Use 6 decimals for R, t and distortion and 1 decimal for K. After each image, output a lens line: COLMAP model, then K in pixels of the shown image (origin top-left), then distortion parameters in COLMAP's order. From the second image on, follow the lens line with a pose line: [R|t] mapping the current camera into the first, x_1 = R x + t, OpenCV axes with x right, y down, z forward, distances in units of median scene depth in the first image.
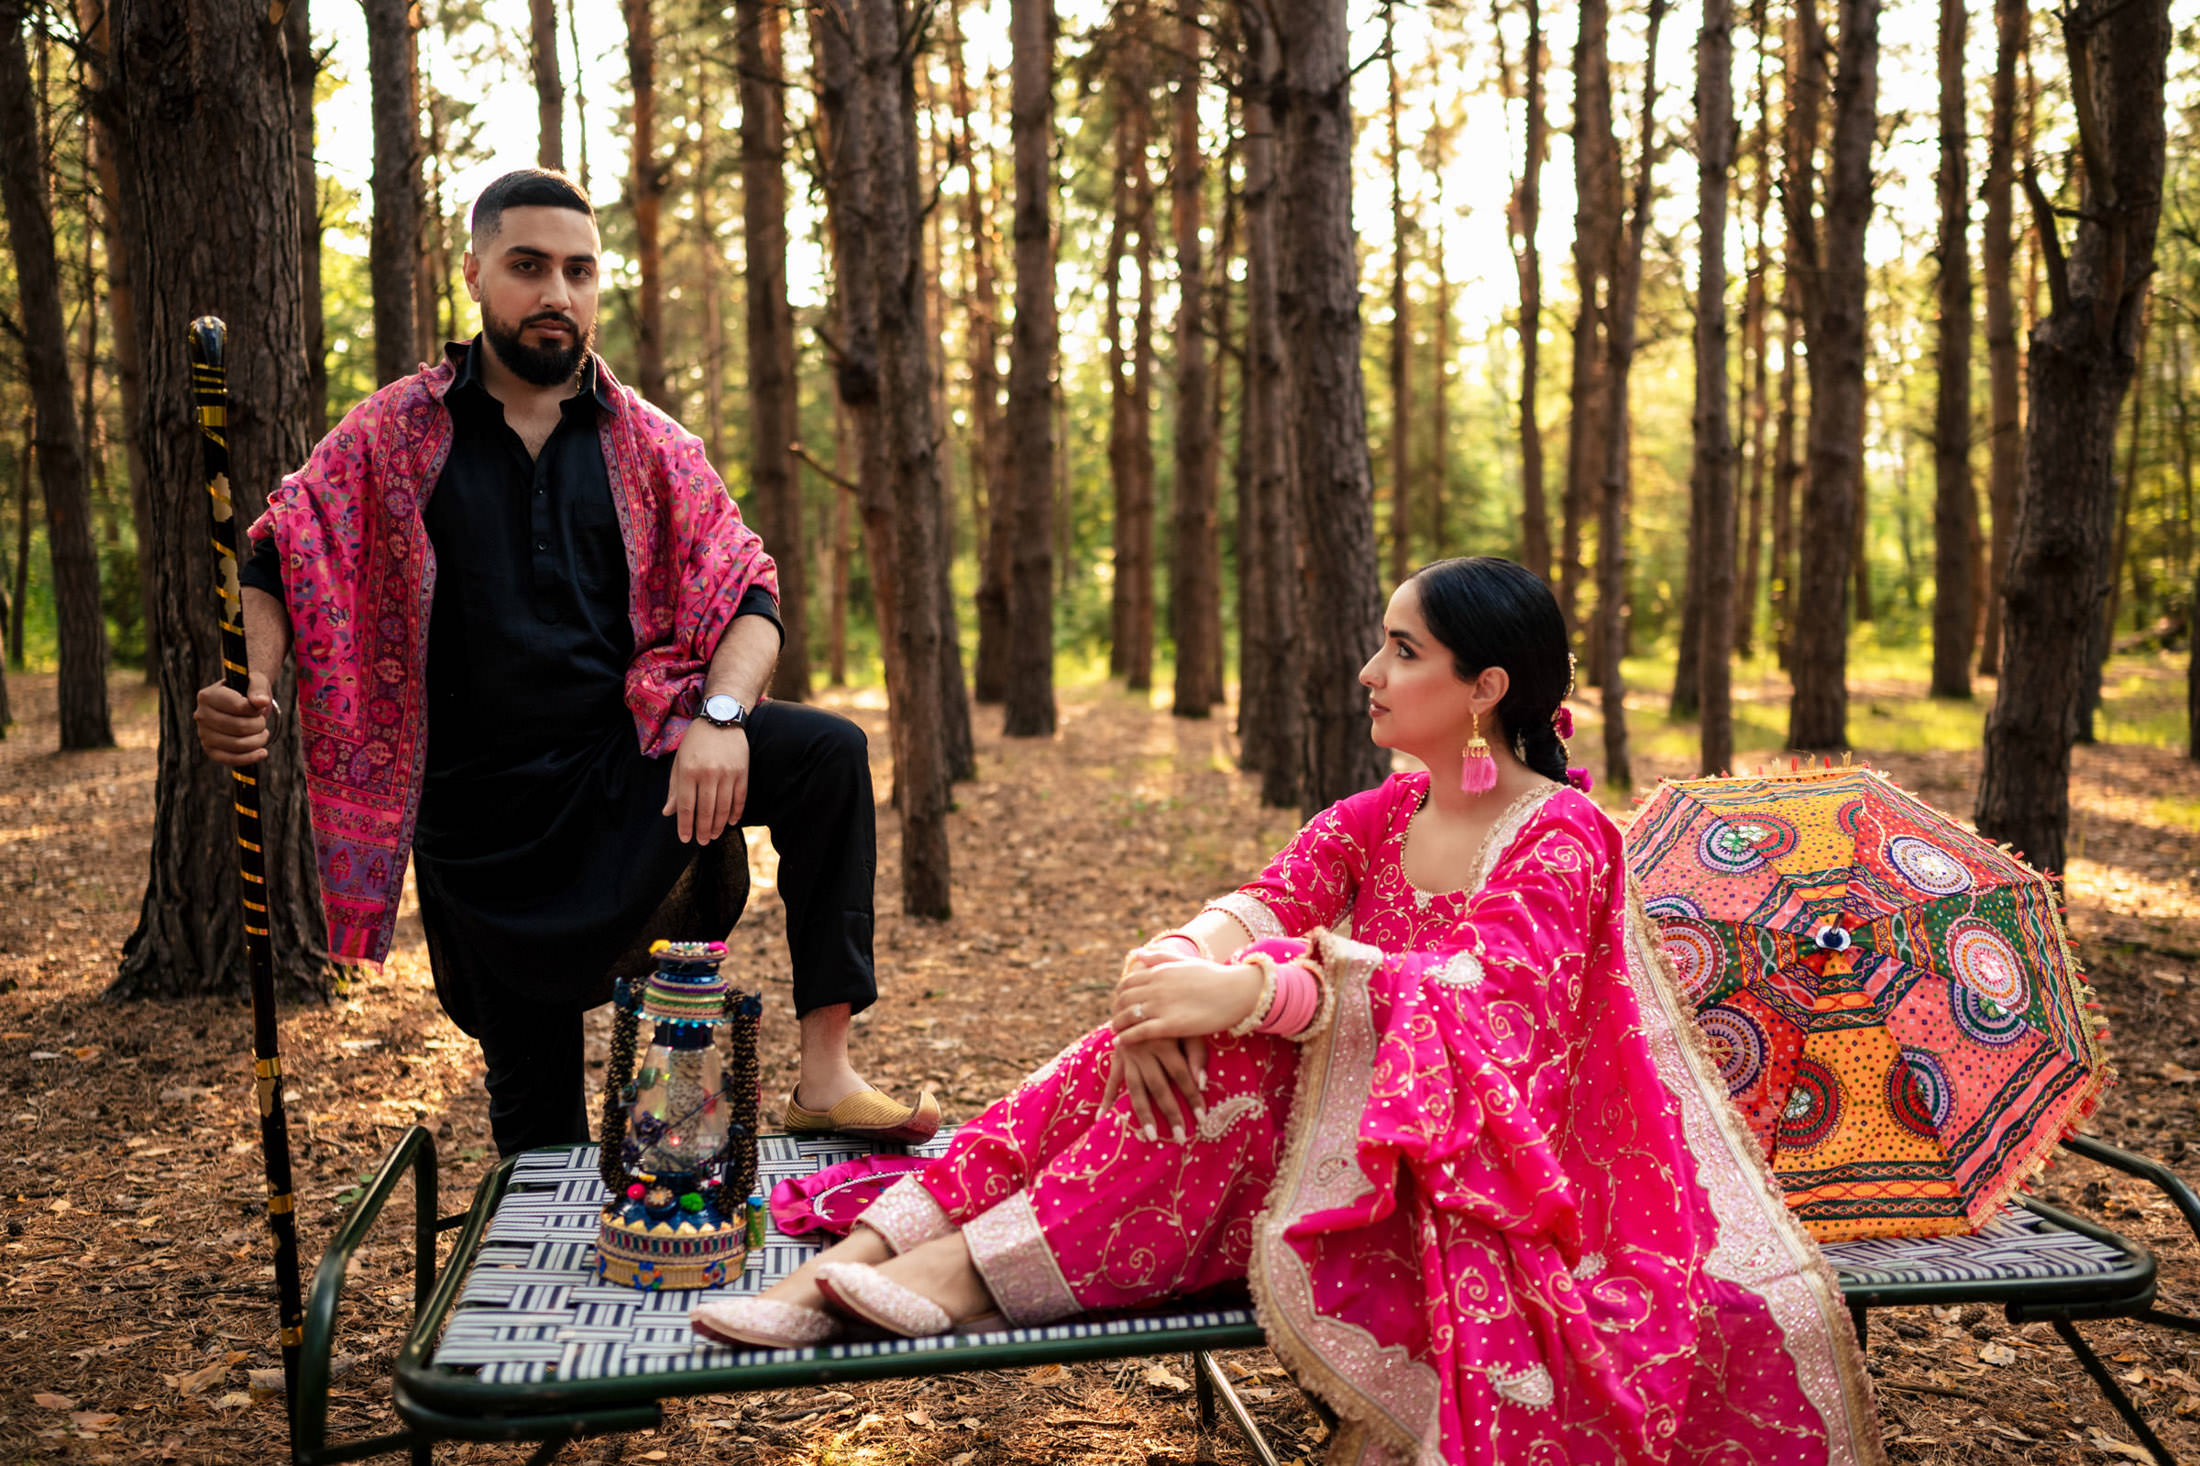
lens RADIAL K [[2114.0, 0, 1121.4], [0, 2114.0, 735.8], [0, 0, 1]] dist [-0.007065, -0.002558]
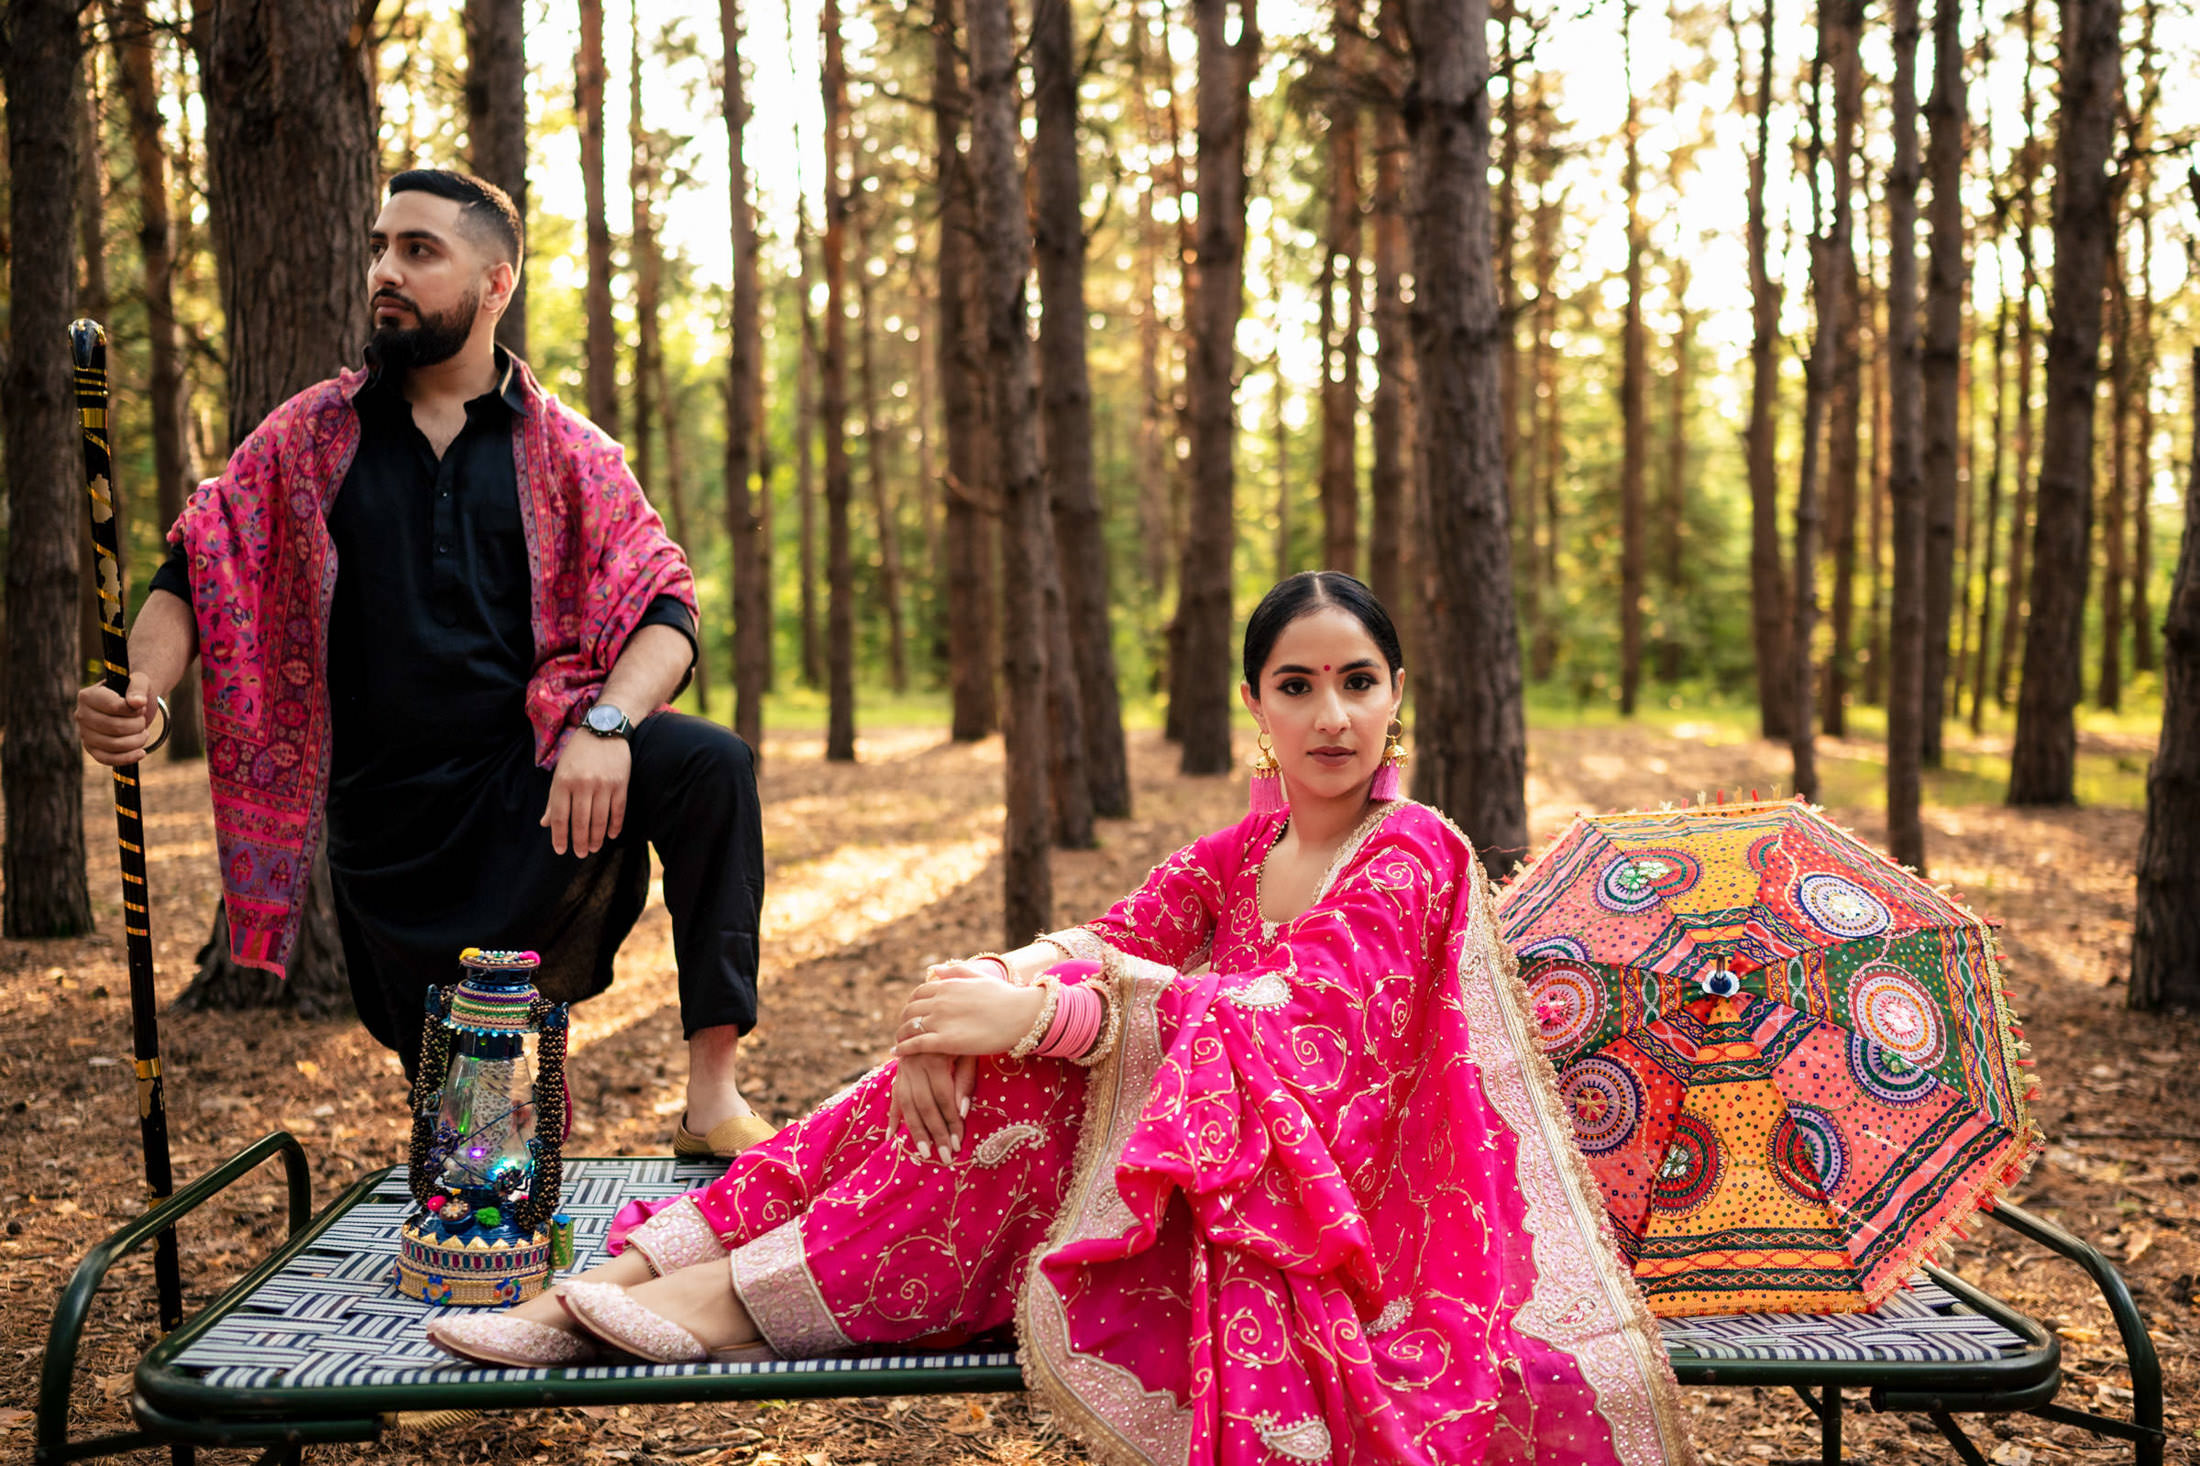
lens RADIAL K [[2182.0, 0, 1114.1], [0, 2182.0, 739.8], [0, 0, 1]] dist [-0.008385, -0.004112]
pose [[0.993654, 0.016592, -0.111247, 0.168823], [-0.018580, 0.999685, -0.016863, 0.010636], [0.110933, 0.018823, 0.993650, 0.023623]]
